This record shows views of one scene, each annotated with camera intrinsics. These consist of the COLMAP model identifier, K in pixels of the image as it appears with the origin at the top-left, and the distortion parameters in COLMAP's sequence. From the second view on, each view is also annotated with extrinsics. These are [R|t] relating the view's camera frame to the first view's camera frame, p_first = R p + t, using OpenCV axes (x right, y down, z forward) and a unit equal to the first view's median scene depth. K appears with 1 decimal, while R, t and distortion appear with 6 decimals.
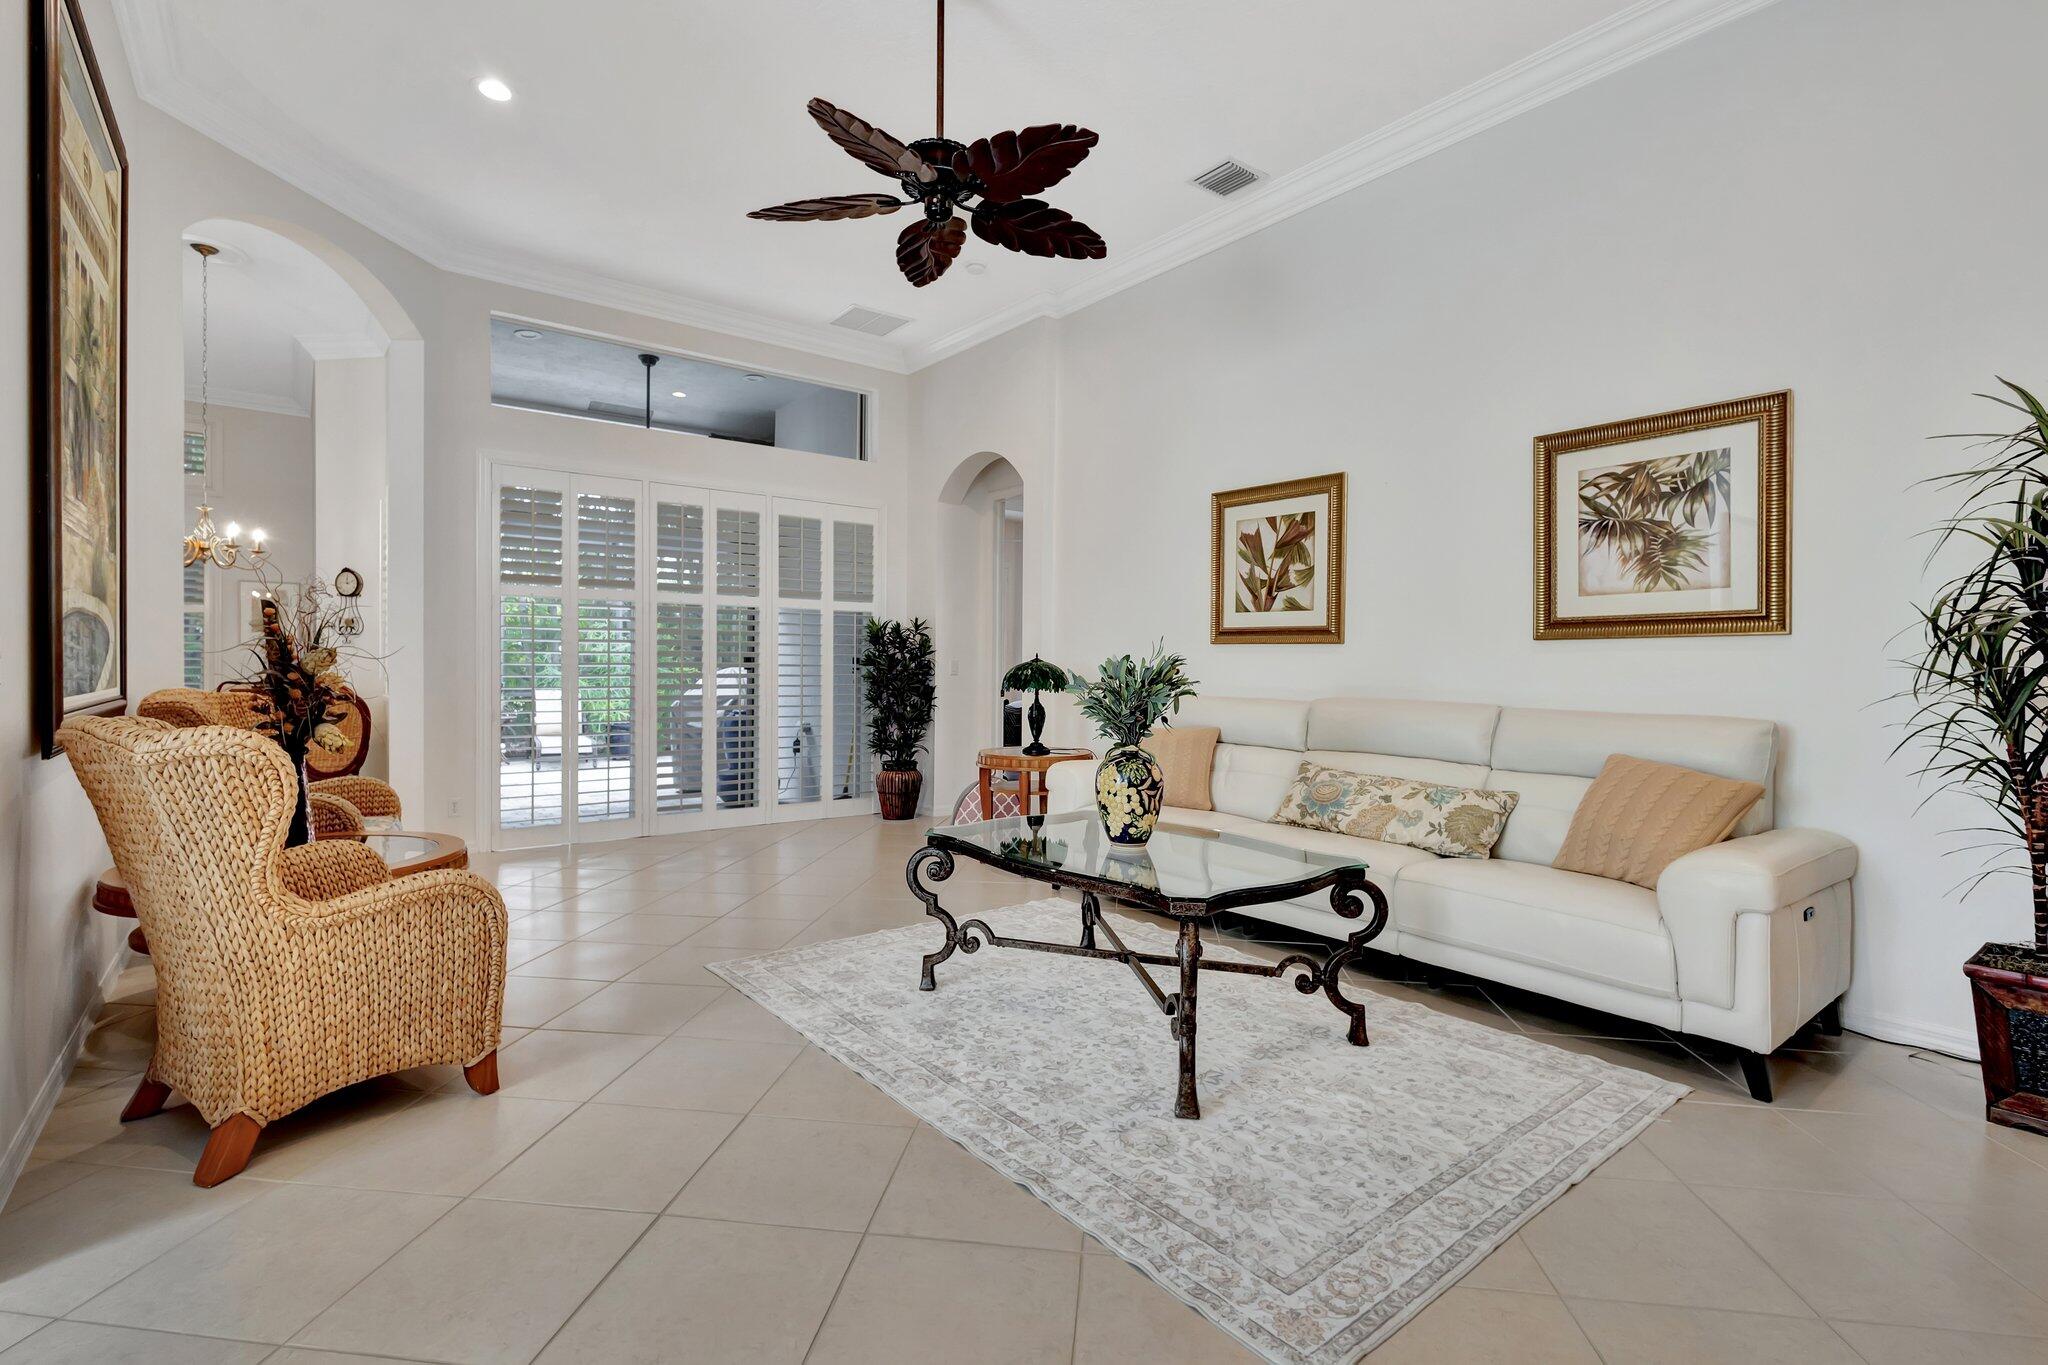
lens RADIAL K [[945.4, 0, 1019.6], [0, 945.4, 661.5], [0, 0, 1]] dist [0.003099, -0.000551]
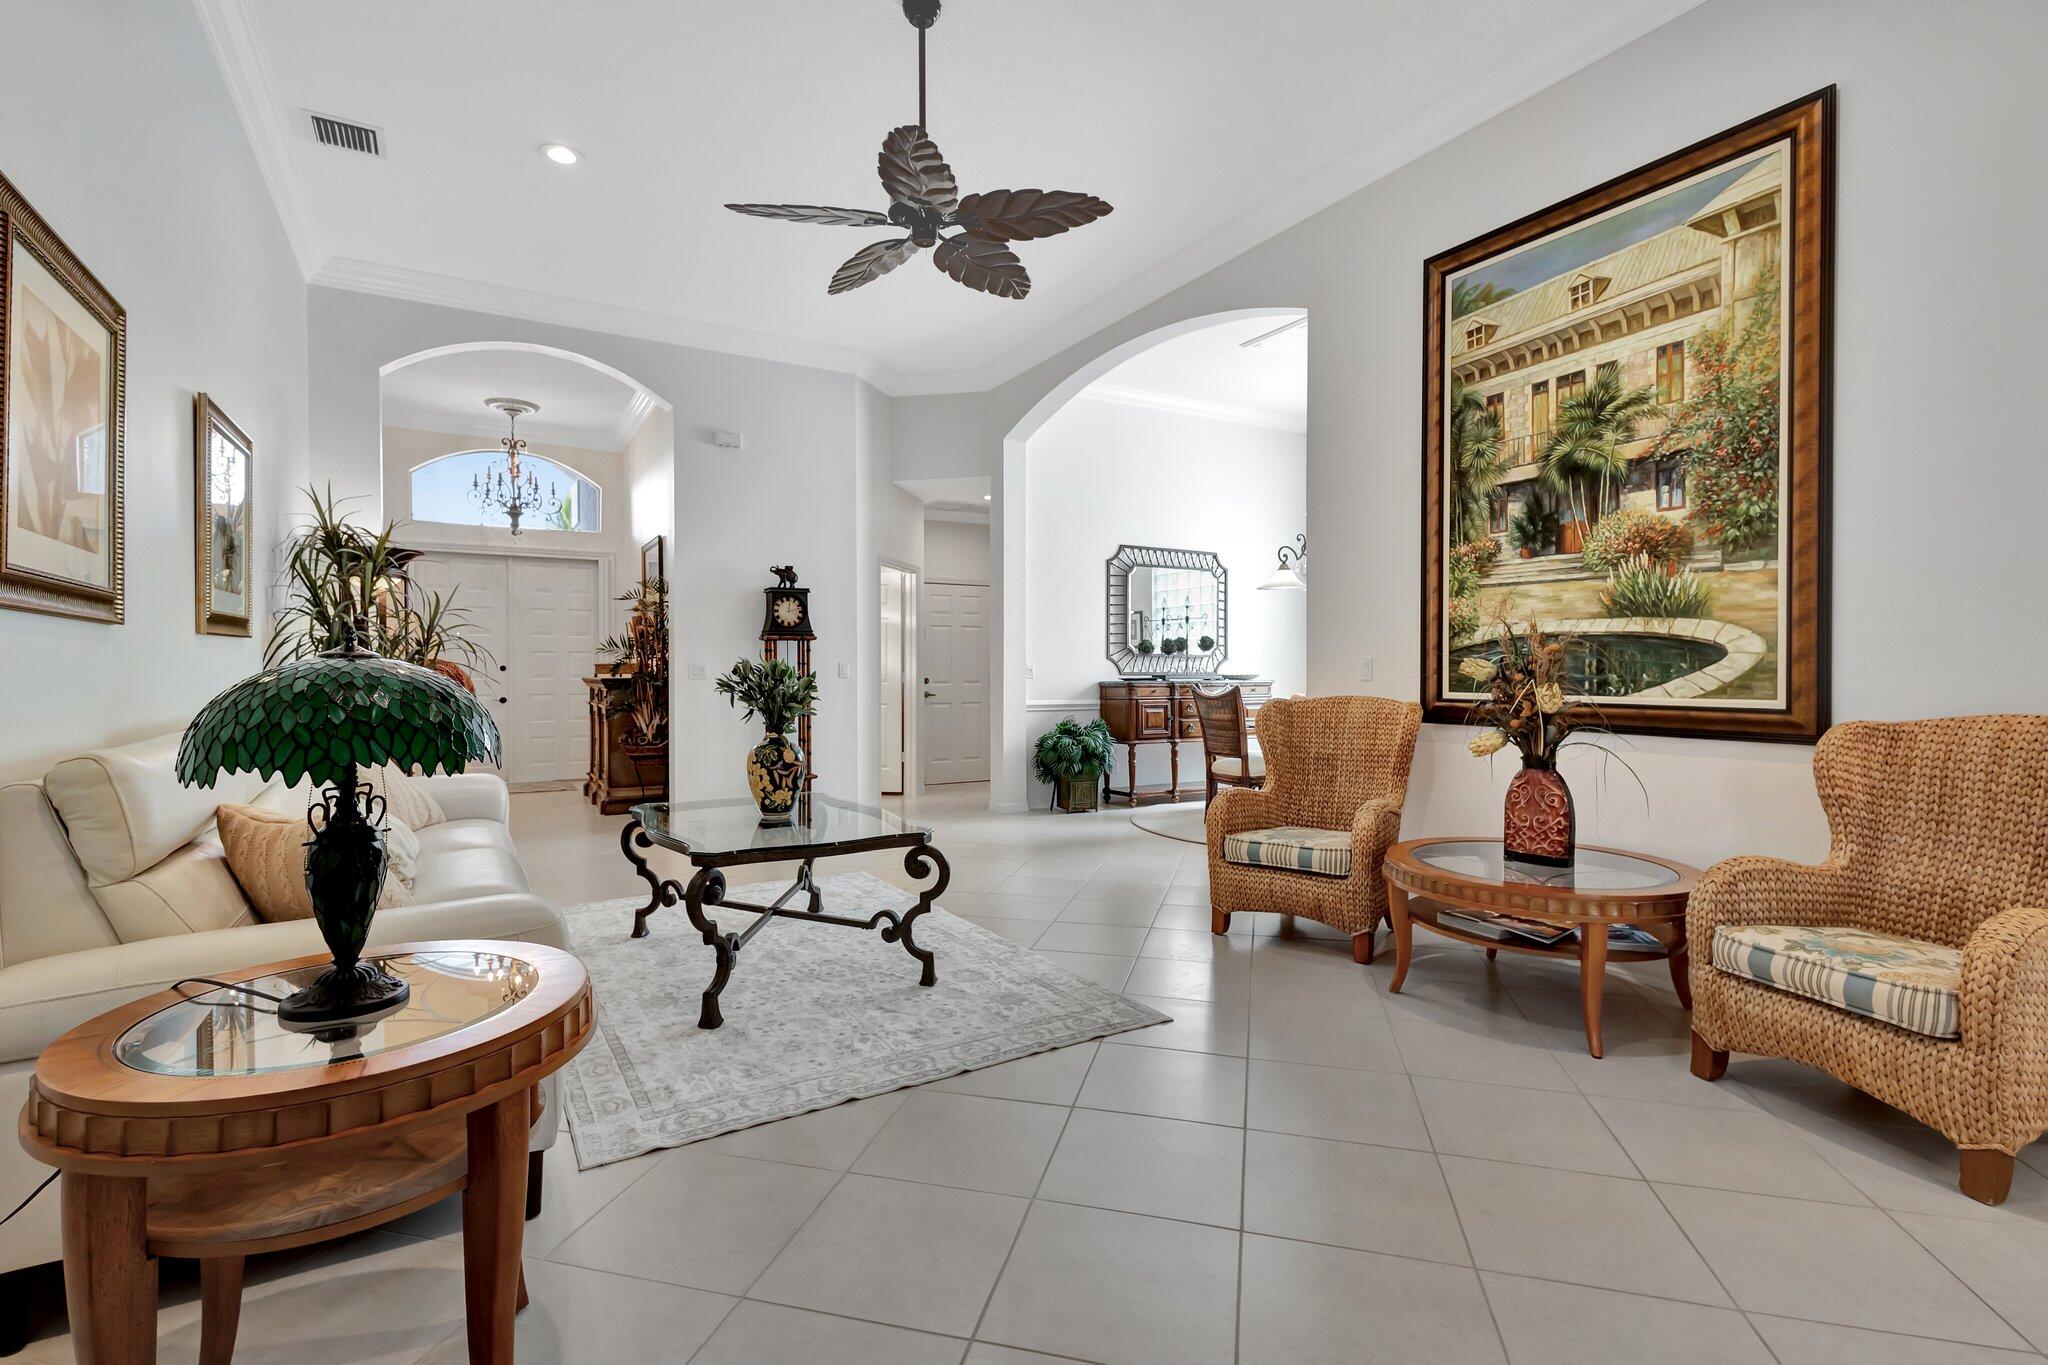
lens RADIAL K [[945.4, 0, 1019.6], [0, 945.4, 661.5], [0, 0, 1]] dist [0.003099, -0.000551]
pose [[-0.991868, -0.006133, 0.127119, -0.280203], [-0.007278, 0.999937, -0.008547, 0.002236], [-0.127059, -0.009403, -0.991851, 1.737268]]
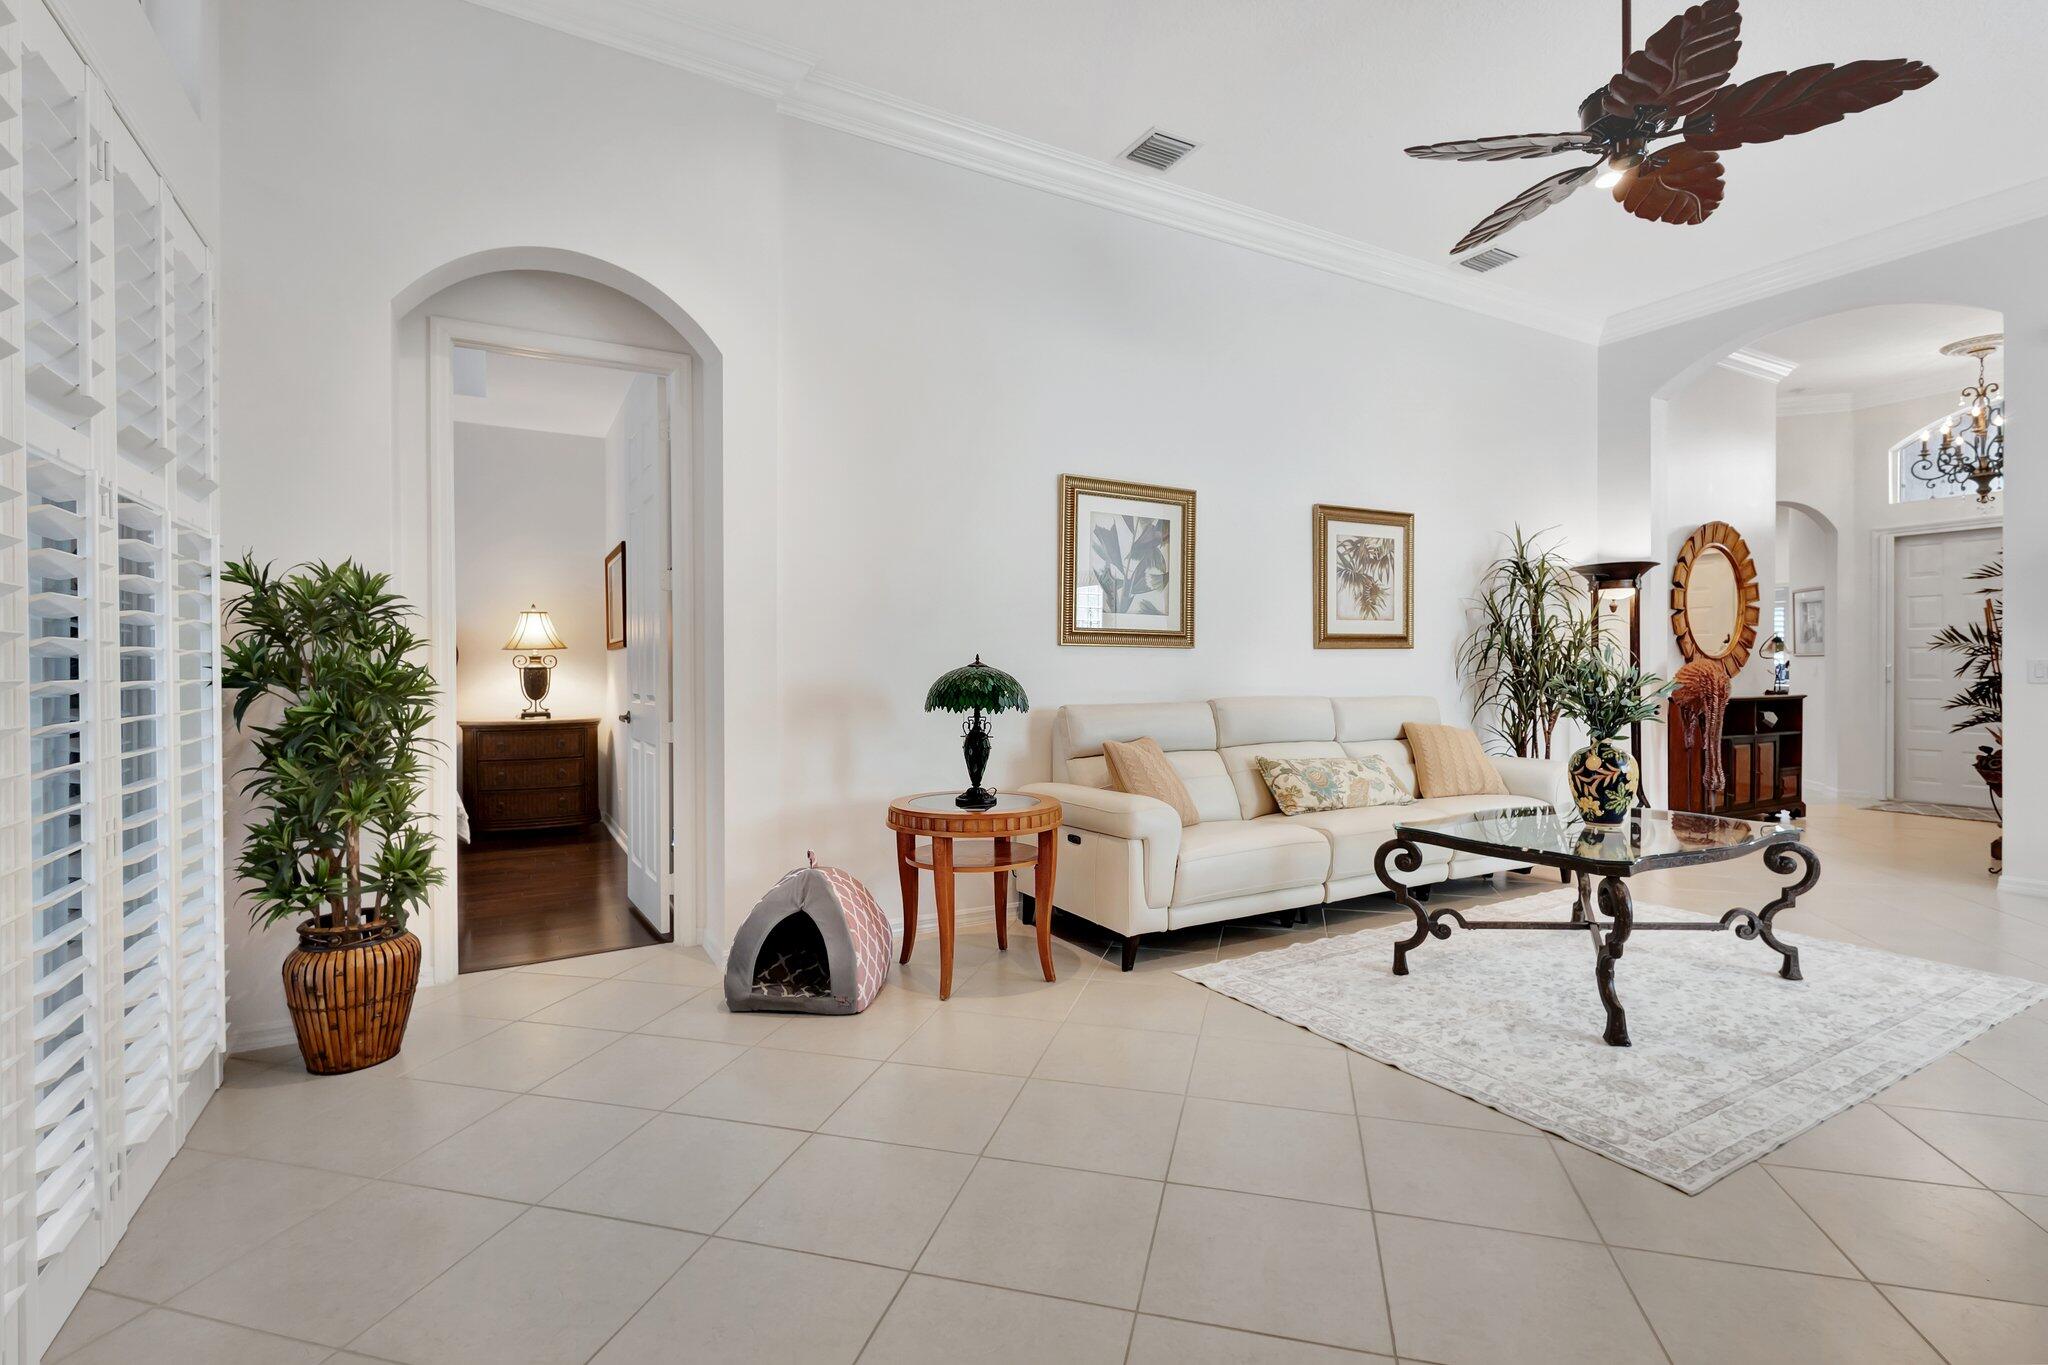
lens RADIAL K [[945.4, 0, 1019.6], [0, 945.4, 661.5], [0, 0, 1]] dist [0.003099, -0.000551]
pose [[0.145624, -0.001008, 0.989340, -0.895288], [0.000184, 0.999999, 0.000992, -0.005643], [-0.989340, 0.000038, 0.145624, 1.222769]]
